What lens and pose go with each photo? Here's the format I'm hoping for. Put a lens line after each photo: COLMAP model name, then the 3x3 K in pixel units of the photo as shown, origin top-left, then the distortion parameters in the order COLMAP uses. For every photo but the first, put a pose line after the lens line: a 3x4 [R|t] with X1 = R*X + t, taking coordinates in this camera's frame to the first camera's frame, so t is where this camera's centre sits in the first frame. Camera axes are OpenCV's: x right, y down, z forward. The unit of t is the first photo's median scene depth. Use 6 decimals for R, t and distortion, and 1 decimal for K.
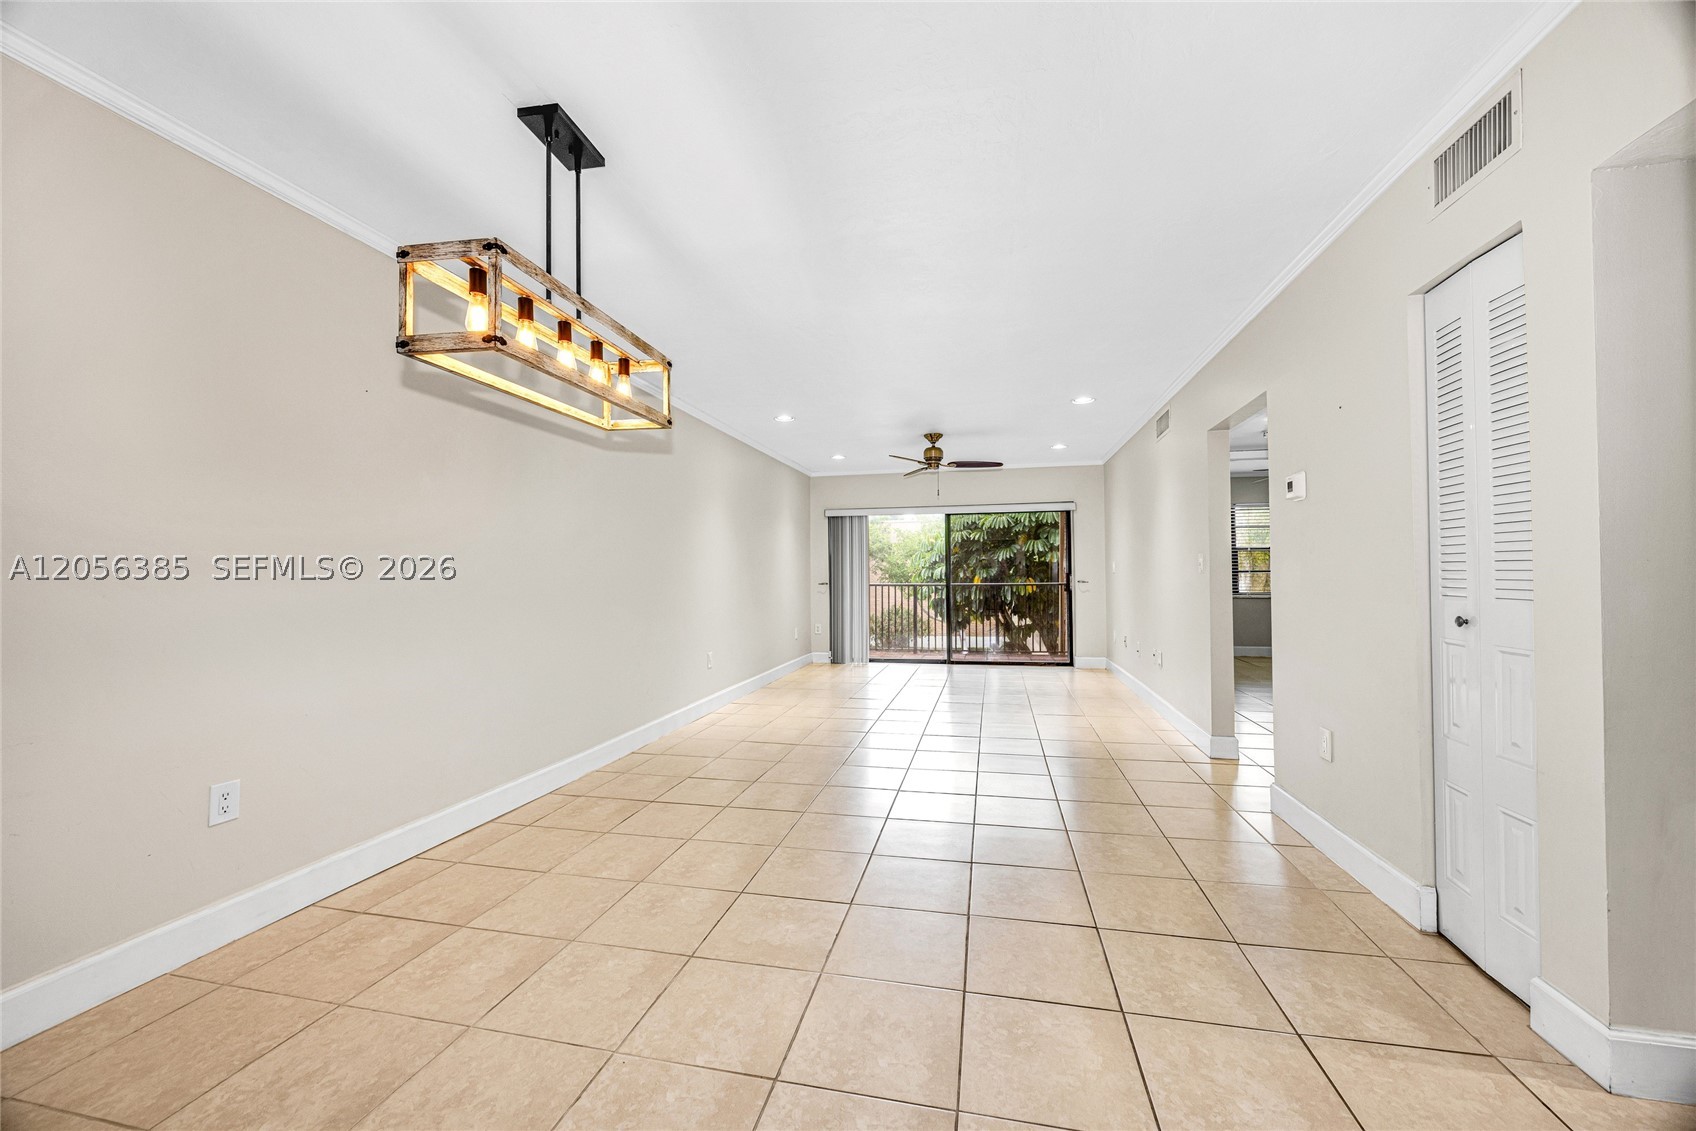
lens RADIAL K [[646.7, 0, 849.1], [0, 646.7, 569.6], [0, 0, 1]] dist [-0.001695, -0.000024]
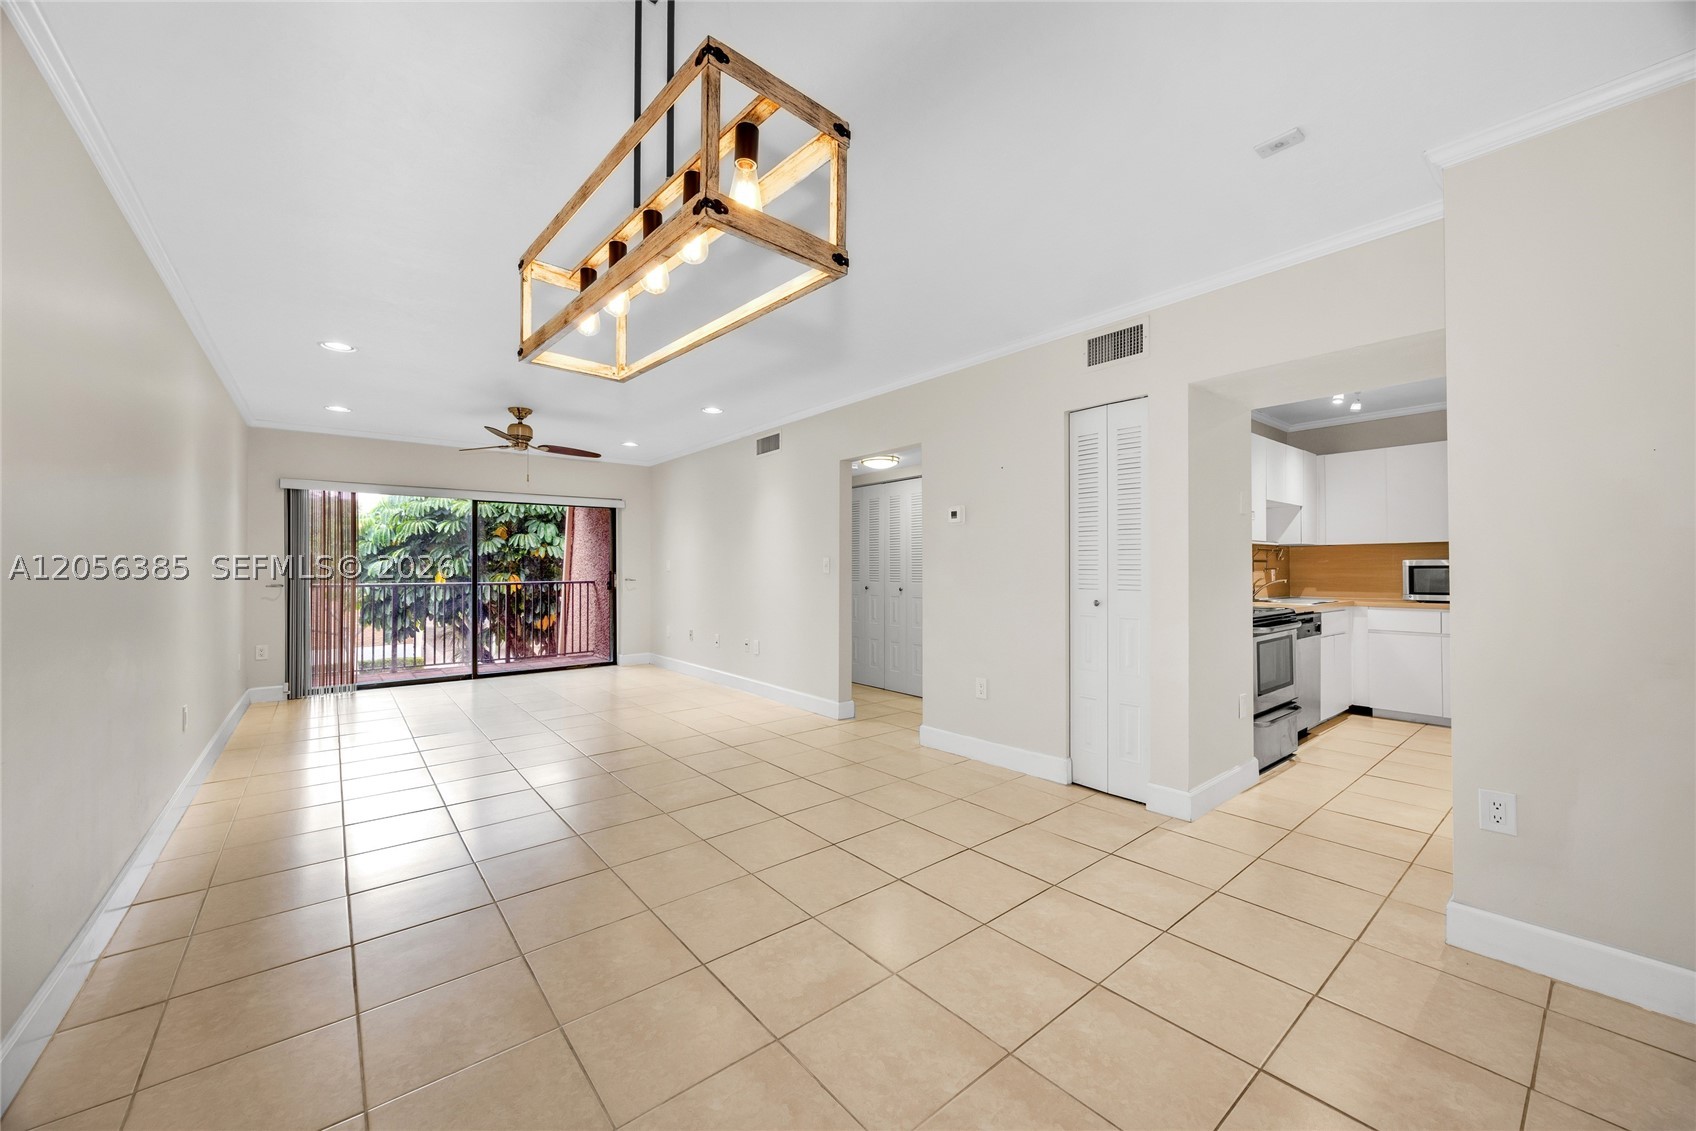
lens RADIAL K [[646.7, 0, 845.7], [0, 646.7, 570.0], [0, 0, 1]] dist [-0.001695, -0.000024]
pose [[0.615519, 0.001126, 0.788121, -0.275689], [-0.008268, 0.999953, 0.005028, -0.004776], [-0.788079, -0.009611, 0.615499, 0.136566]]
